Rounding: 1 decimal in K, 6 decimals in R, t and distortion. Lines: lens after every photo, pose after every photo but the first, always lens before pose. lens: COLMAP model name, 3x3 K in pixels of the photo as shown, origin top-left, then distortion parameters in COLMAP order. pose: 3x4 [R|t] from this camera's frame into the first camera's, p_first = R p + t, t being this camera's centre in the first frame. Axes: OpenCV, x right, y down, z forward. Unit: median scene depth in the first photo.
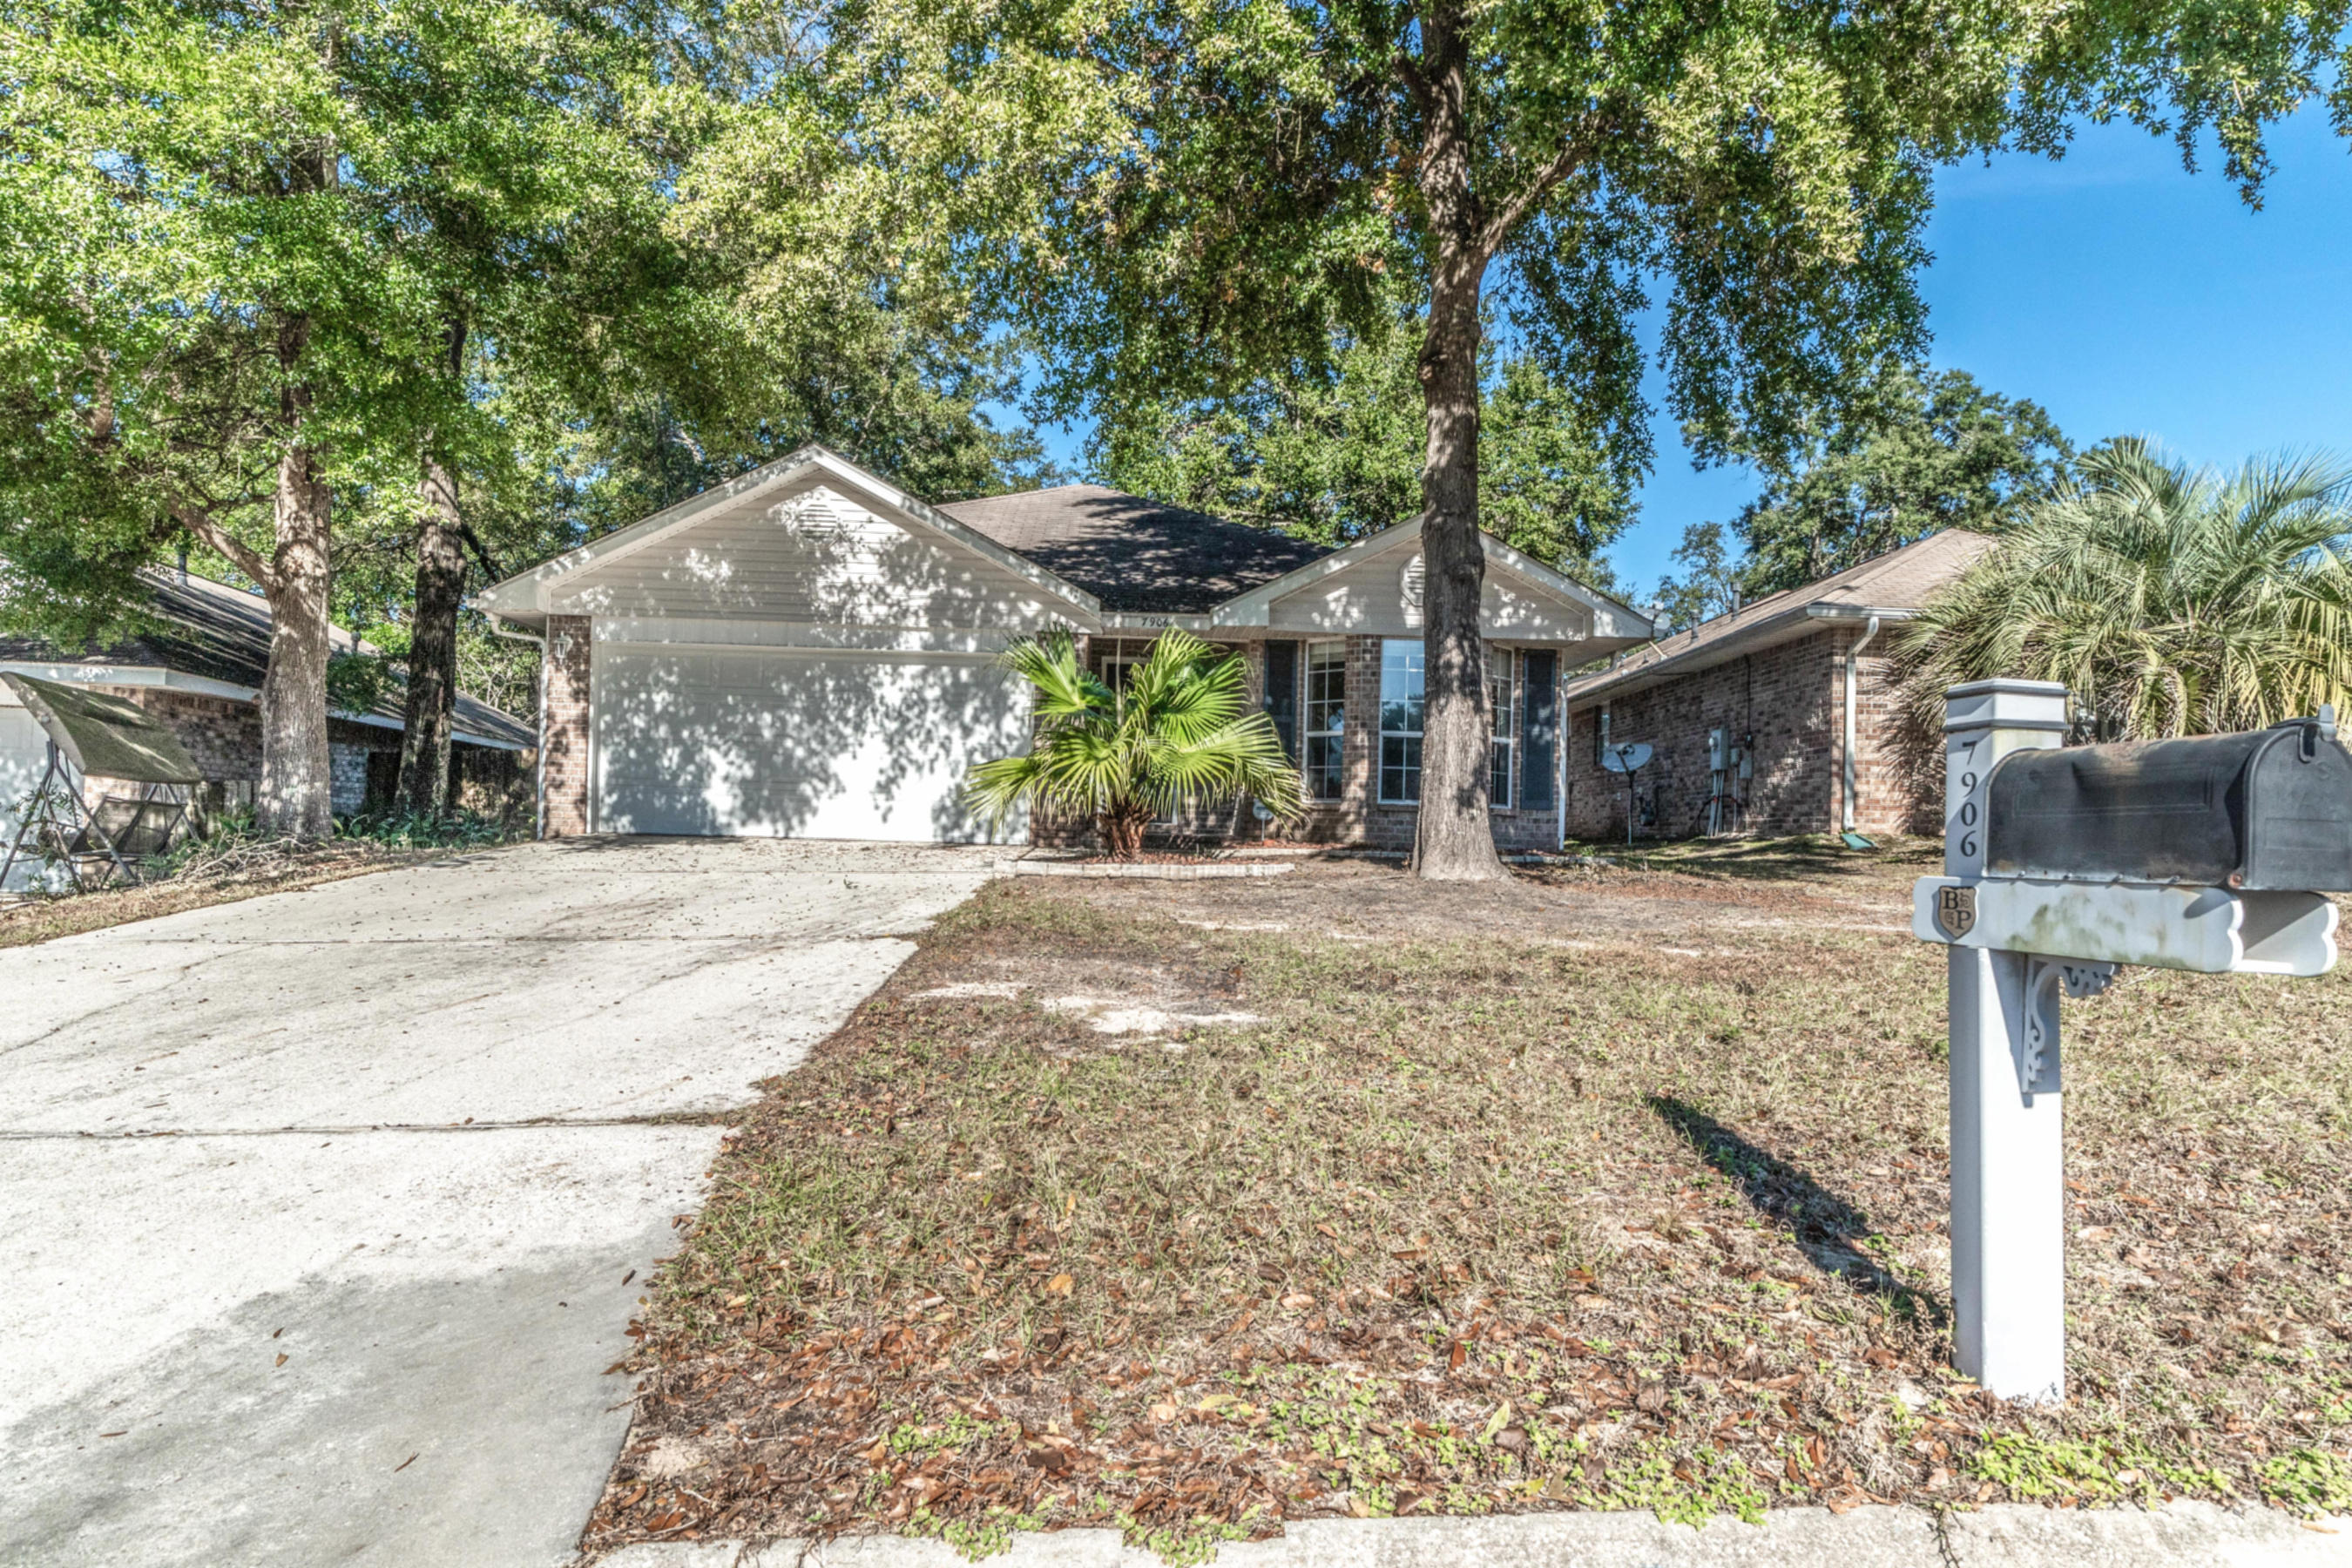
lens RADIAL K [[1242.0, 0, 1176.0], [0, 1242.0, 784.0], [0, 0, 1]] dist [-0.002867, -0.000800]
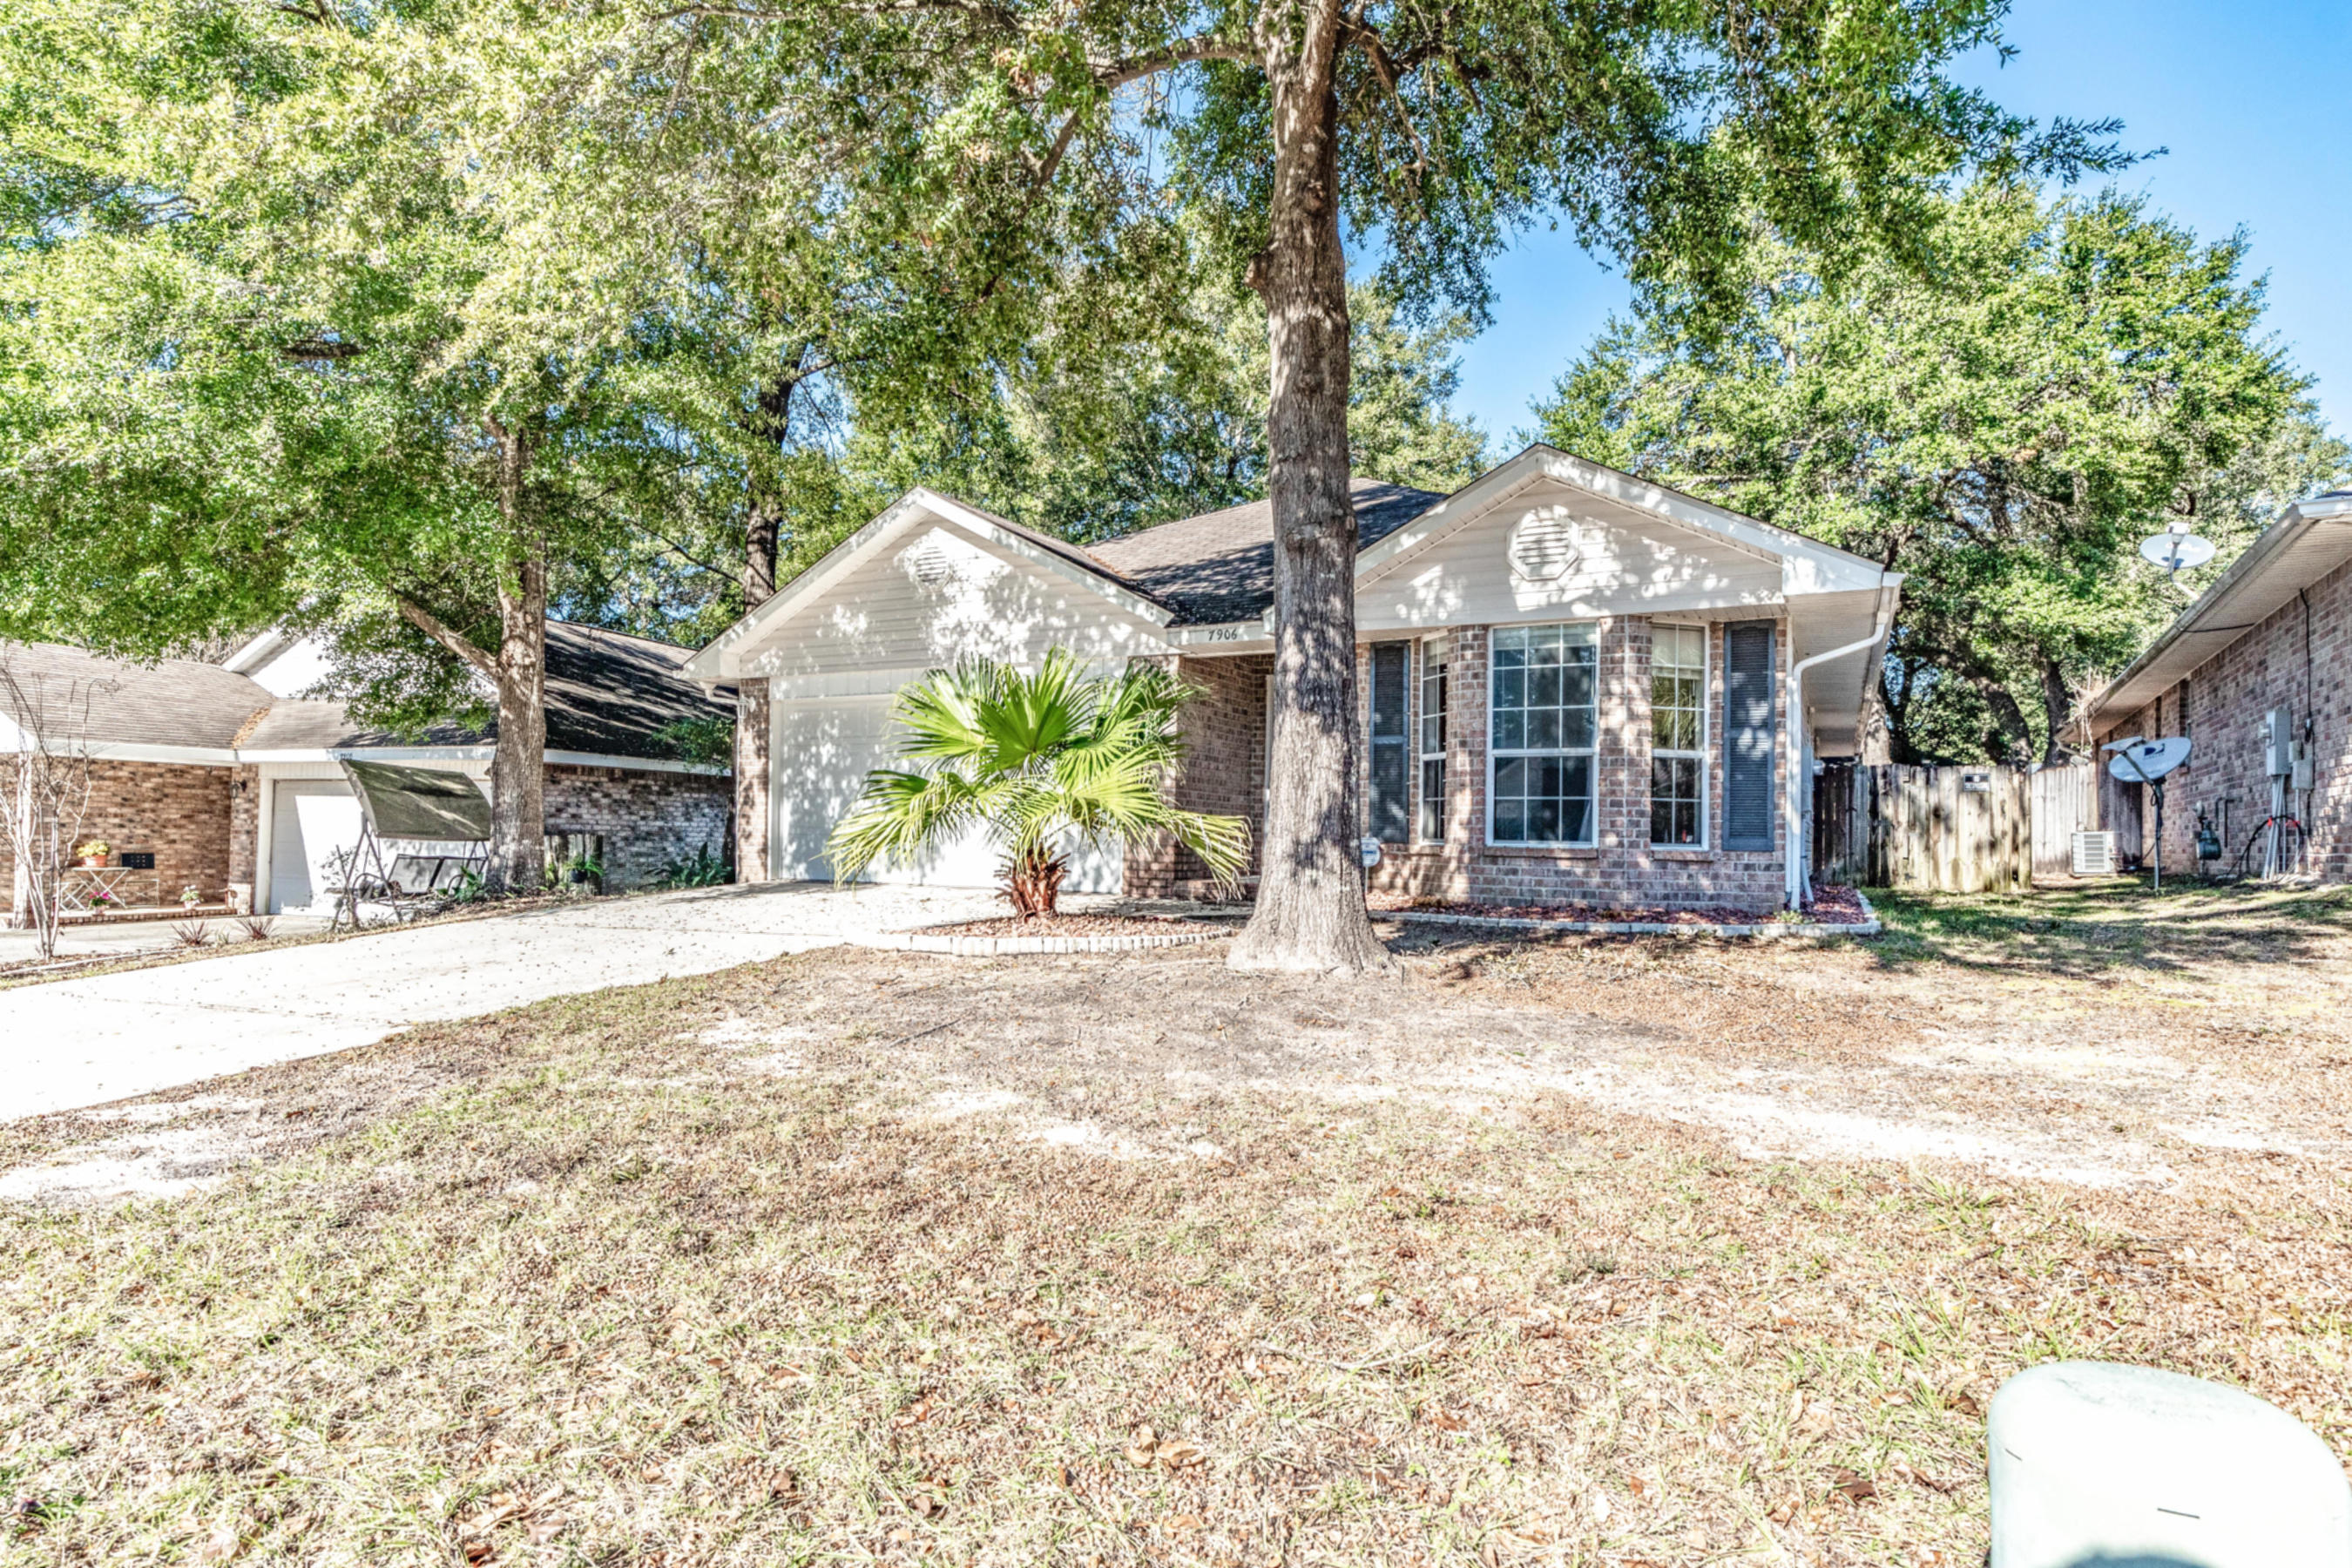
lens RADIAL K [[1242.0, 0, 1176.0], [0, 1242.0, 784.0], [0, 0, 1]] dist [-0.002867, -0.000800]
pose [[0.869112, -0.033869, -0.493454, 0.363119], [0.026599, 0.999410, -0.021747, -0.010809], [0.493900, 0.005776, 0.869500, 0.242308]]
